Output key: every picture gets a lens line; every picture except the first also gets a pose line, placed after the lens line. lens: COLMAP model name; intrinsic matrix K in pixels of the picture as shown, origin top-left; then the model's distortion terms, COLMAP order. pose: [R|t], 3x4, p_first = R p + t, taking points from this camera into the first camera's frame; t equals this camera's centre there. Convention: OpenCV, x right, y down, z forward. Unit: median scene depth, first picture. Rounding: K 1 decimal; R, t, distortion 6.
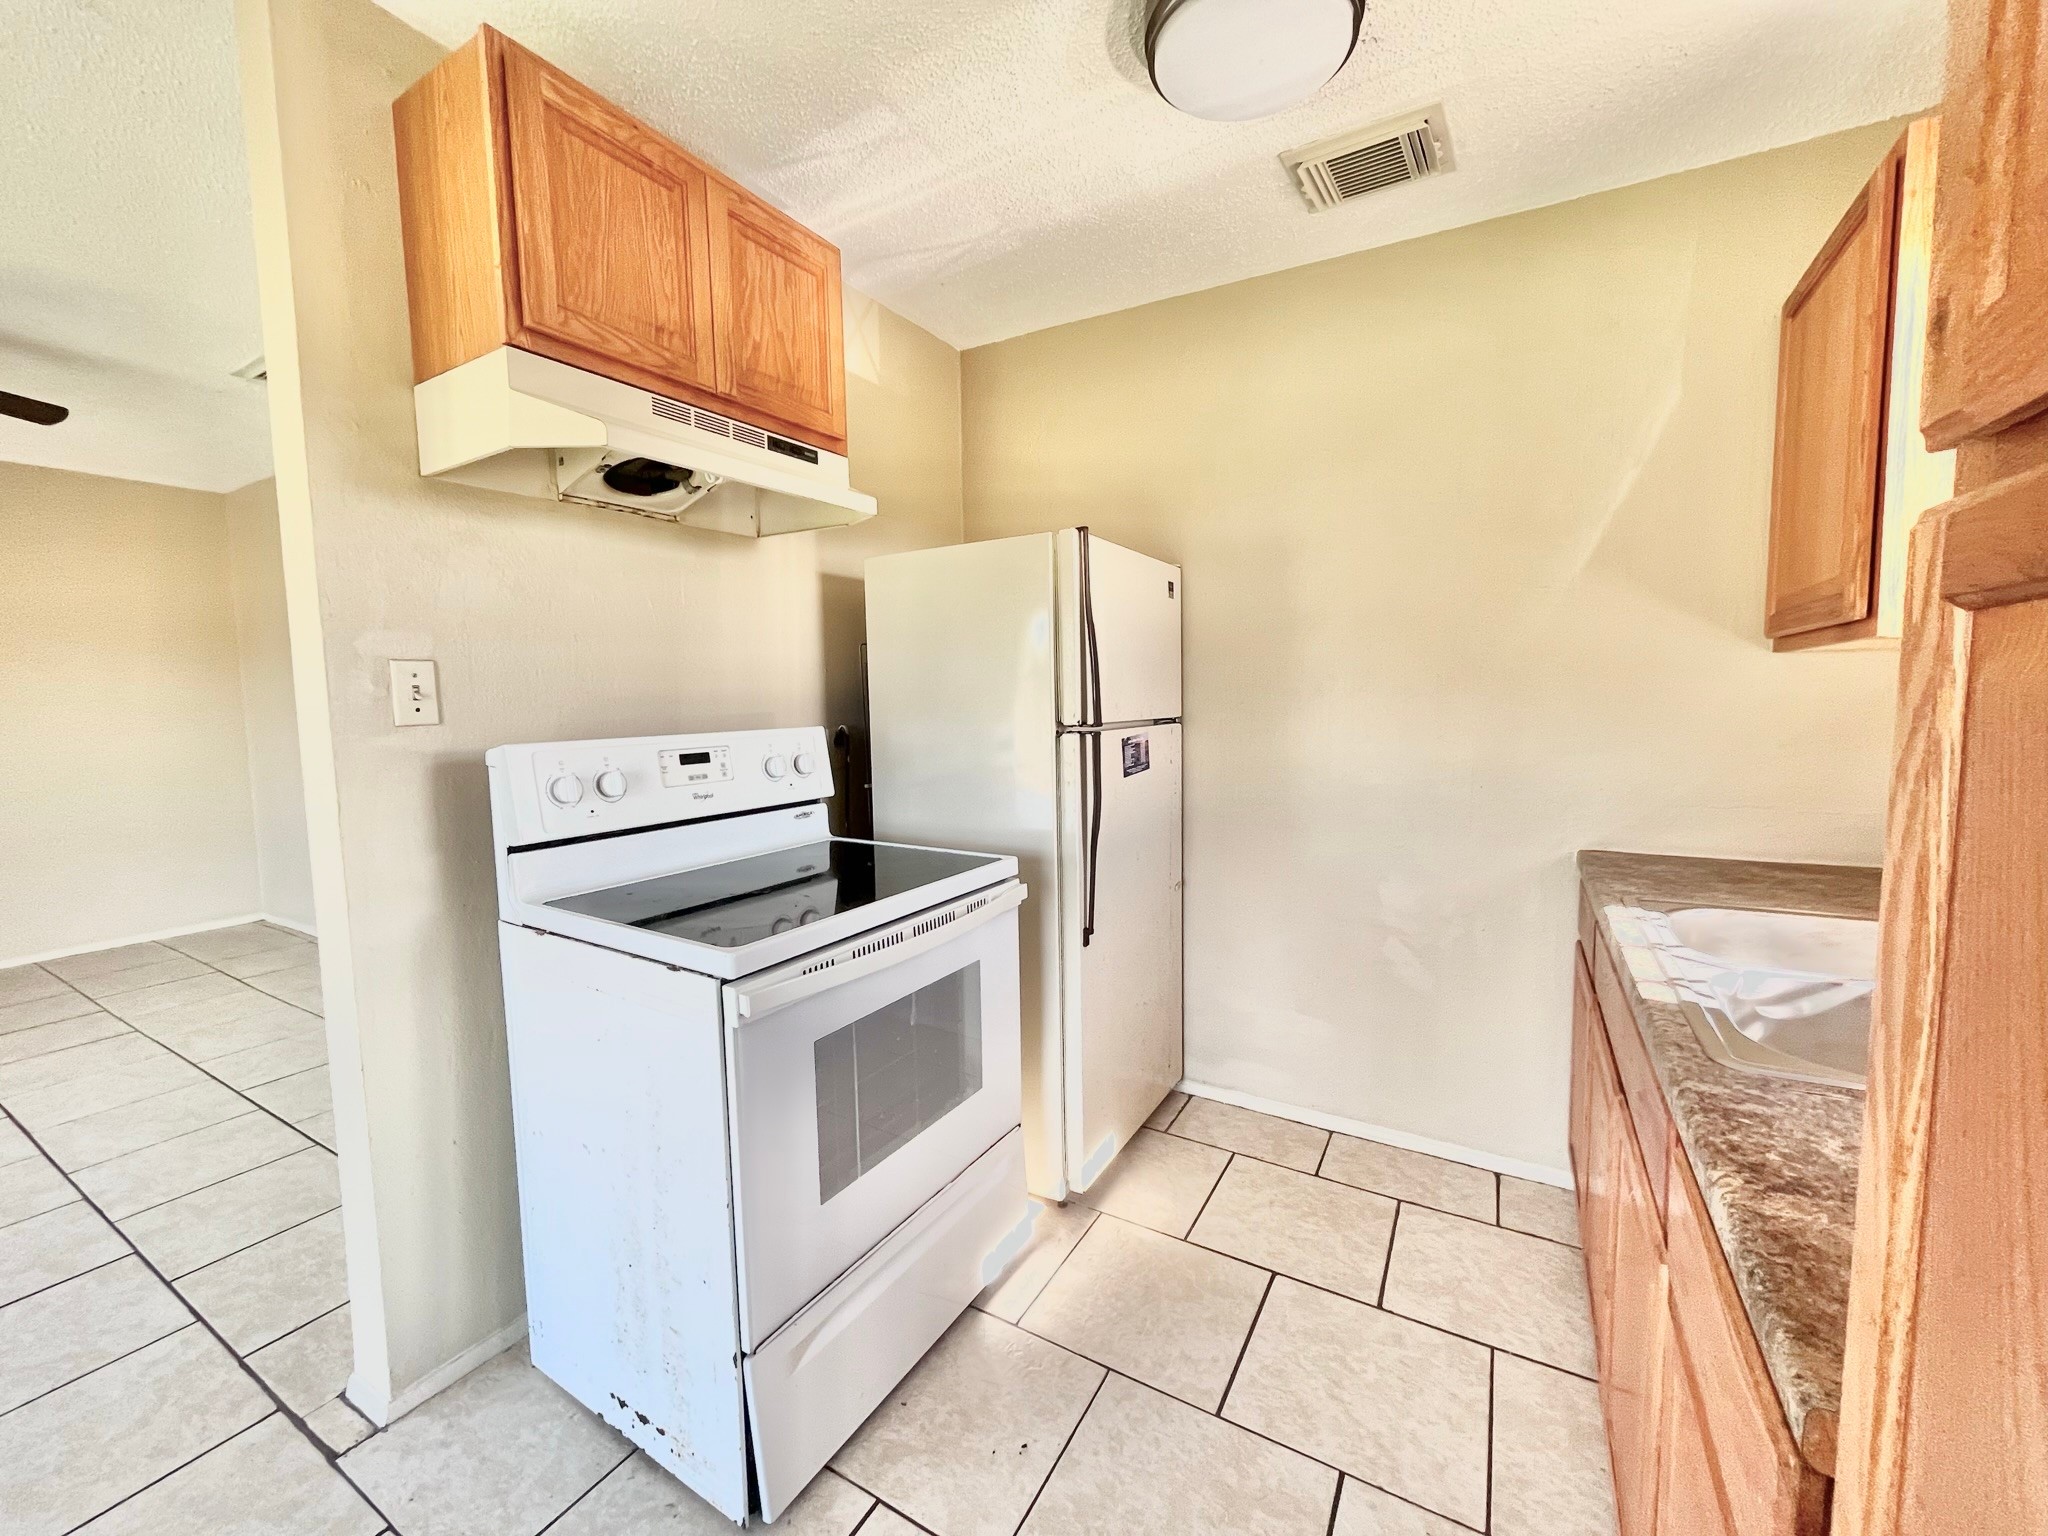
lens RADIAL K [[825.2, 0, 1018.2], [0, 825.2, 771.3], [0, 0, 1]] dist [0.001709, -0.000260]
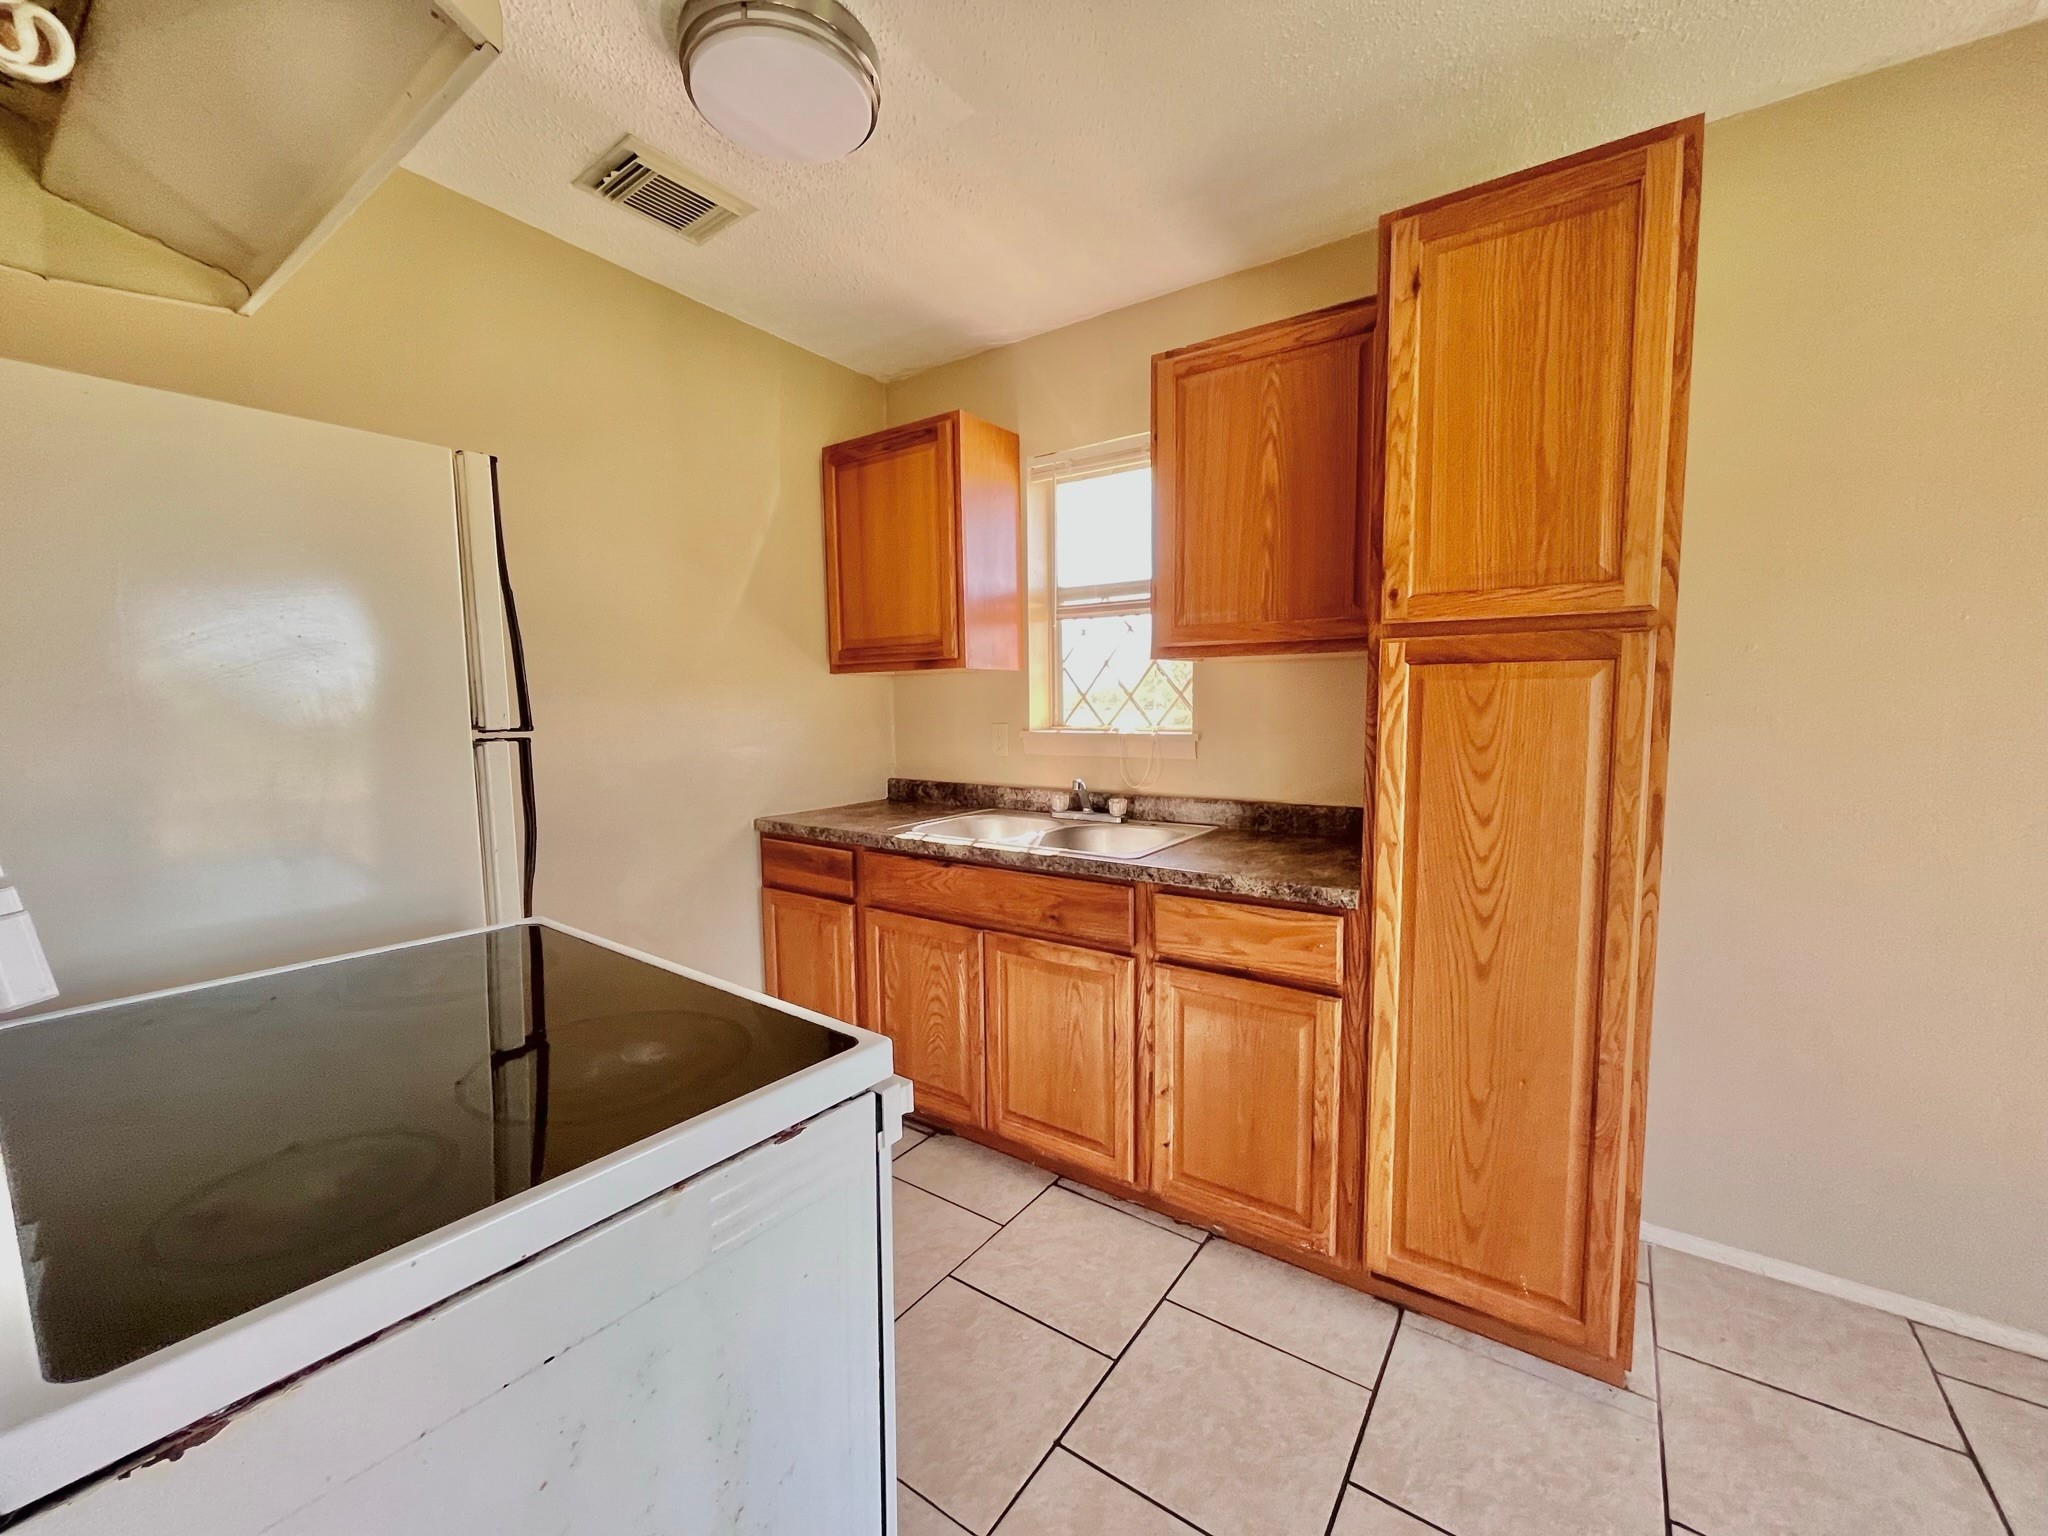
lens RADIAL K [[825.2, 0, 1016.4], [0, 825.2, 773.6], [0, 0, 1]] dist [0.001709, -0.000260]
pose [[0.079085, -0.068798, 0.994491, -0.619841], [0.090279, 0.994011, 0.061585, -0.021066], [-0.992771, 0.084911, 0.084823, 0.499445]]
